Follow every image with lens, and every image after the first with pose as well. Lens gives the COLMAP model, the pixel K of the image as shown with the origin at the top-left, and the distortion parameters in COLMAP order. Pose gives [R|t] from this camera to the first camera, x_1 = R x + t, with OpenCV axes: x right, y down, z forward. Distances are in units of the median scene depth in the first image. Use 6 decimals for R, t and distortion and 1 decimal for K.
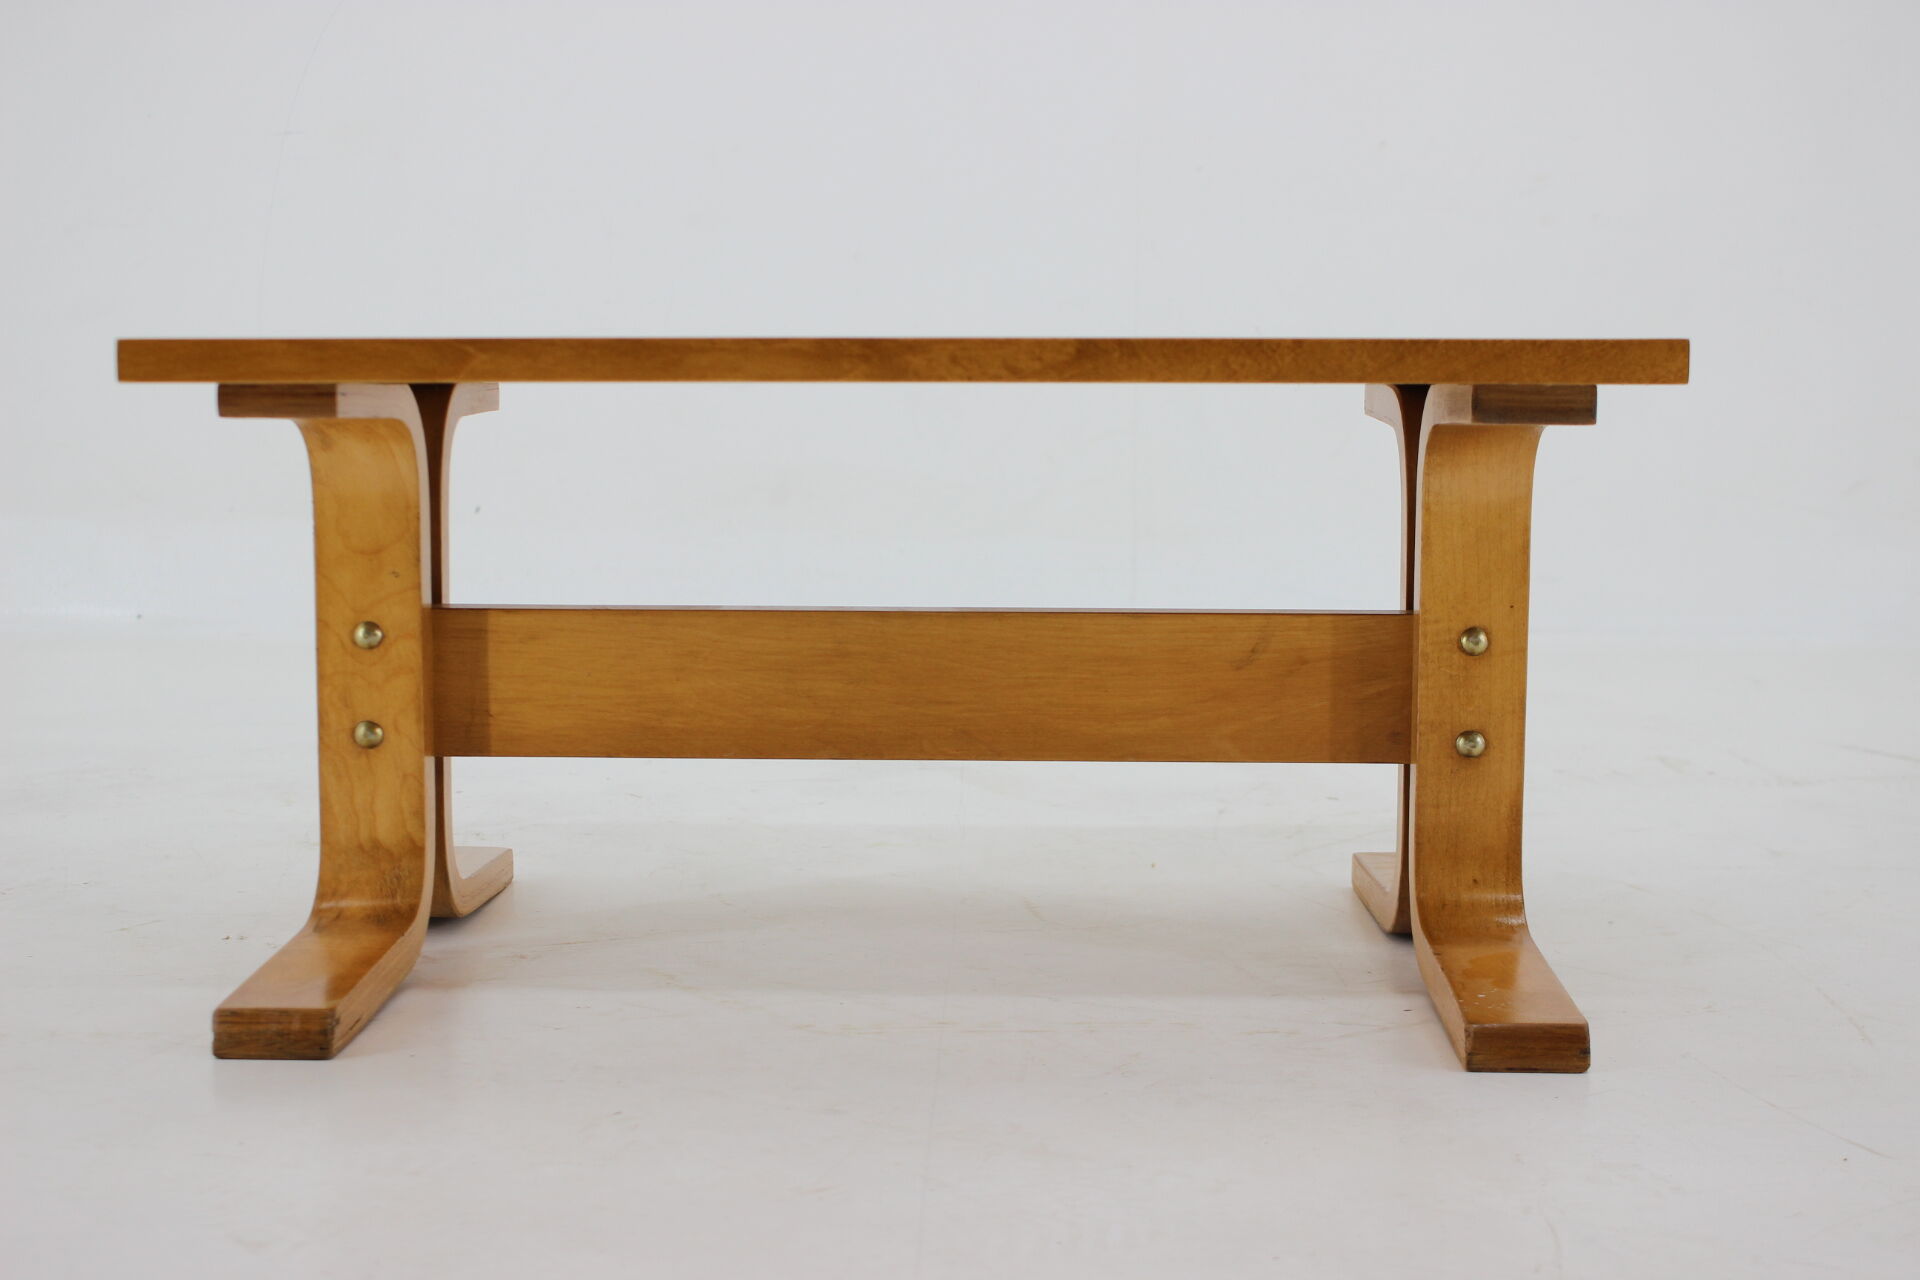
lens RADIAL K [[2693.9, 0, 974.4], [0, 2693.9, 699.6], [0, 0, 1]] dist [-0.044388, 0.000000]
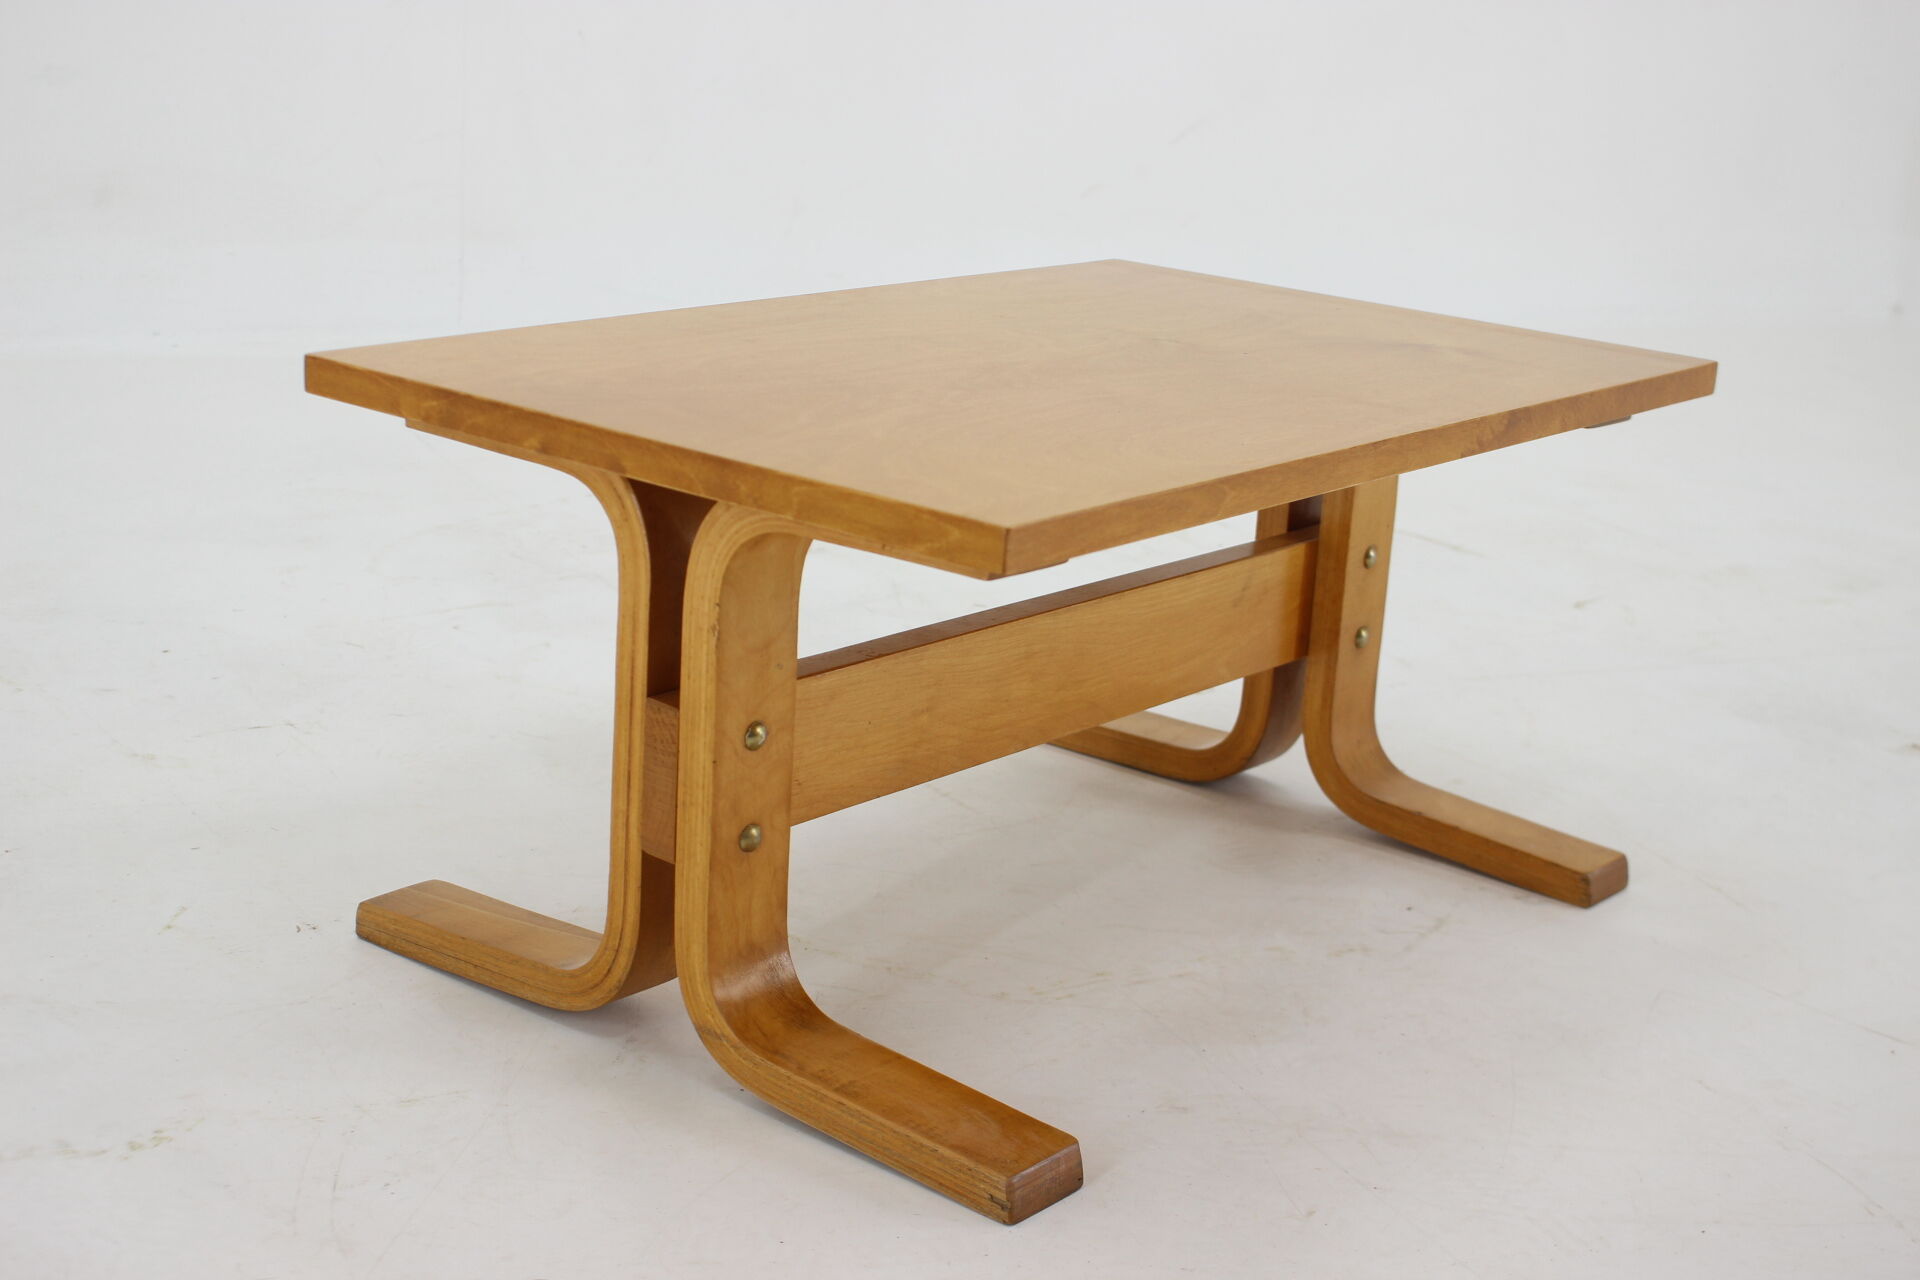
lens RADIAL K [[2464.7, 0, 946.0], [0, 2464.7, 648.7], [0, 0, 1]] dist [-0.018950, 0.000000]
pose [[0.621808, -0.184231, 0.761192, -0.848497], [0.039259, 0.978048, 0.204647, -0.230595], [-0.782185, -0.097368, 0.615391, 0.441388]]
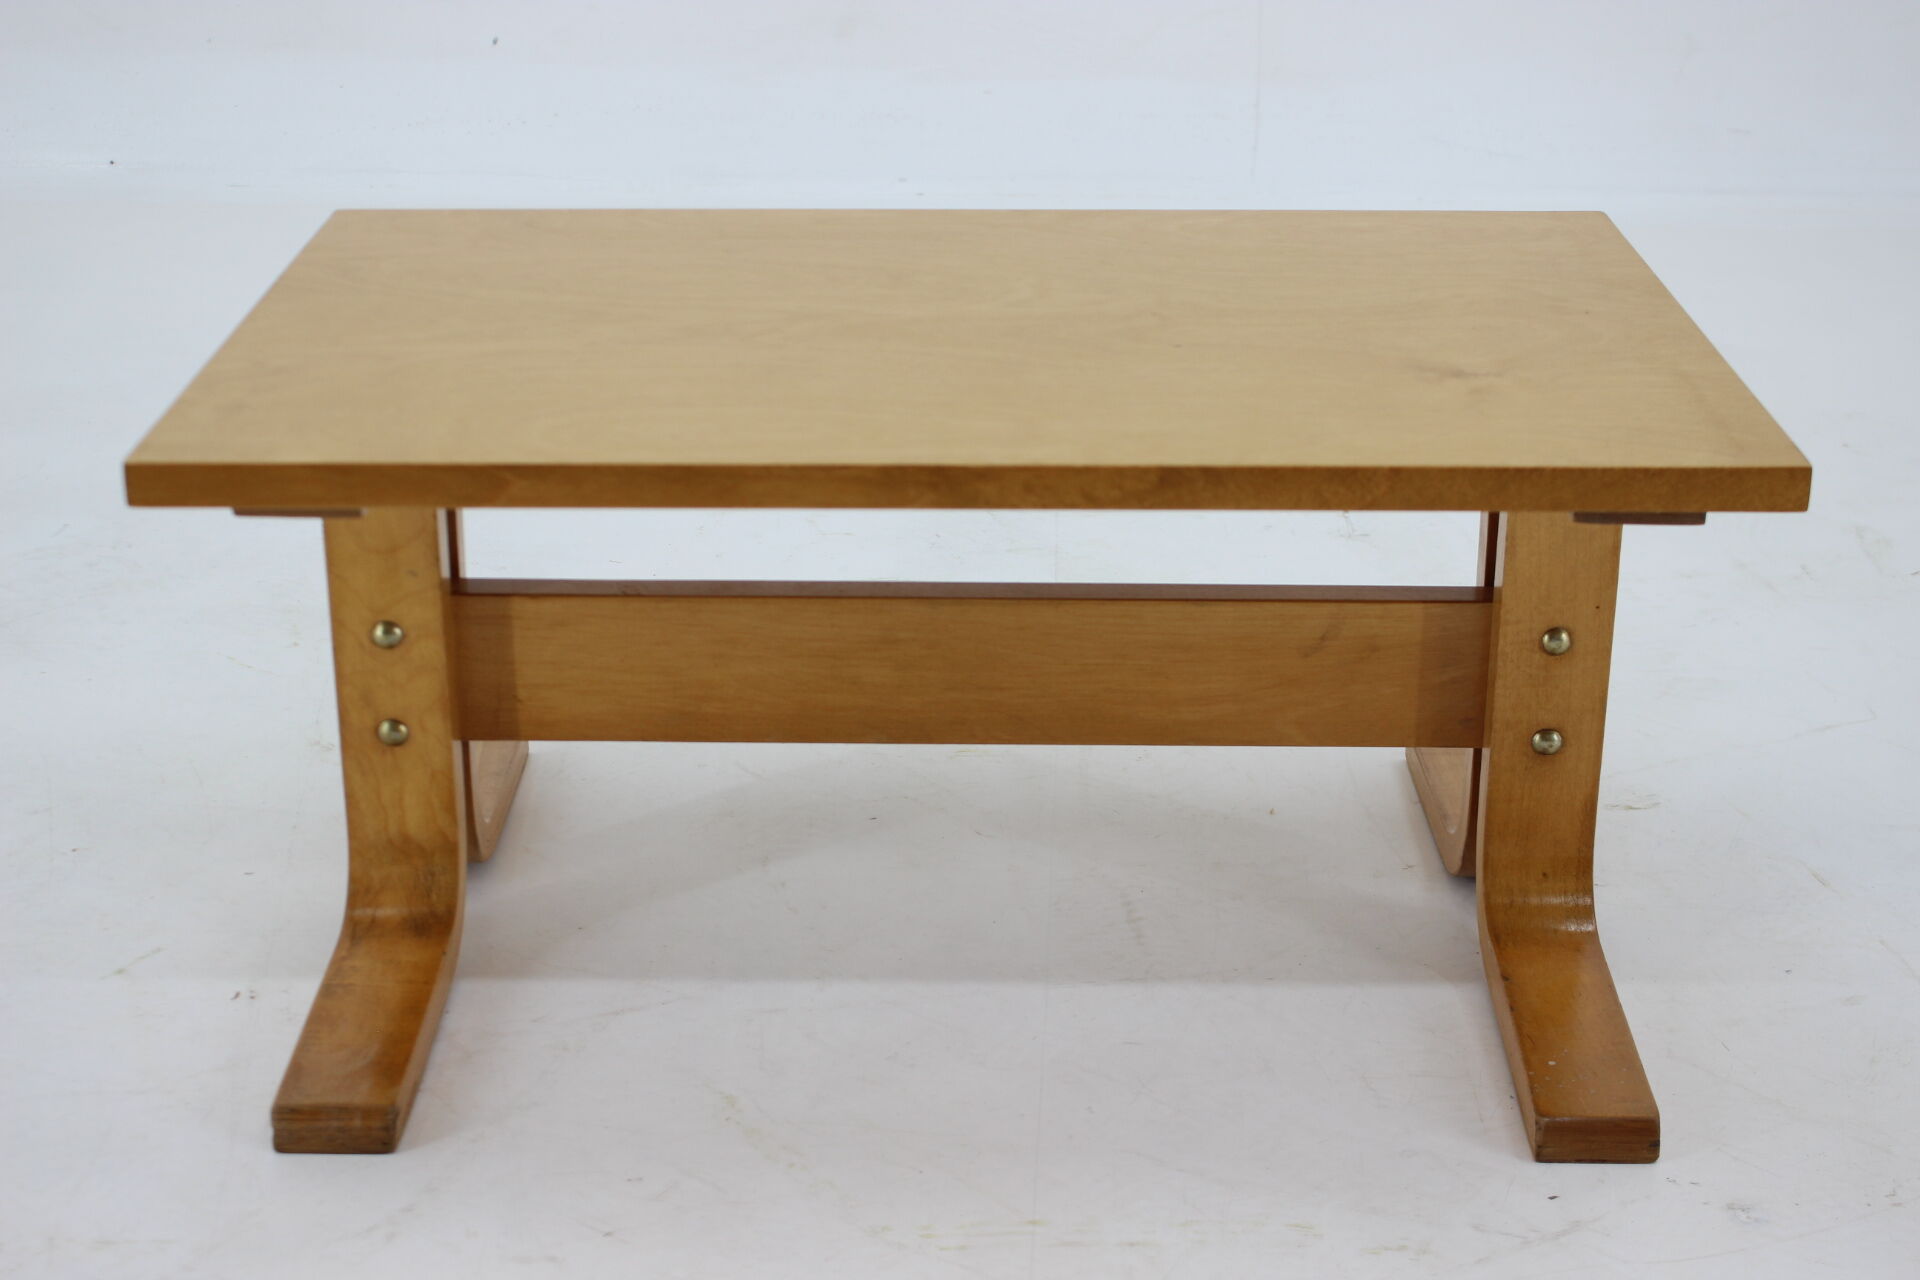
lens RADIAL K [[2959.3, 0, 975.8], [0, 2959.3, 673.7], [0, 0, 1]] dist [-0.027487, 0.000000]
pose [[0.999830, -0.007131, 0.016990, -0.037965], [0.002409, 0.964746, 0.263173, -0.291271], [-0.018268, -0.263087, 0.964599, -0.008124]]
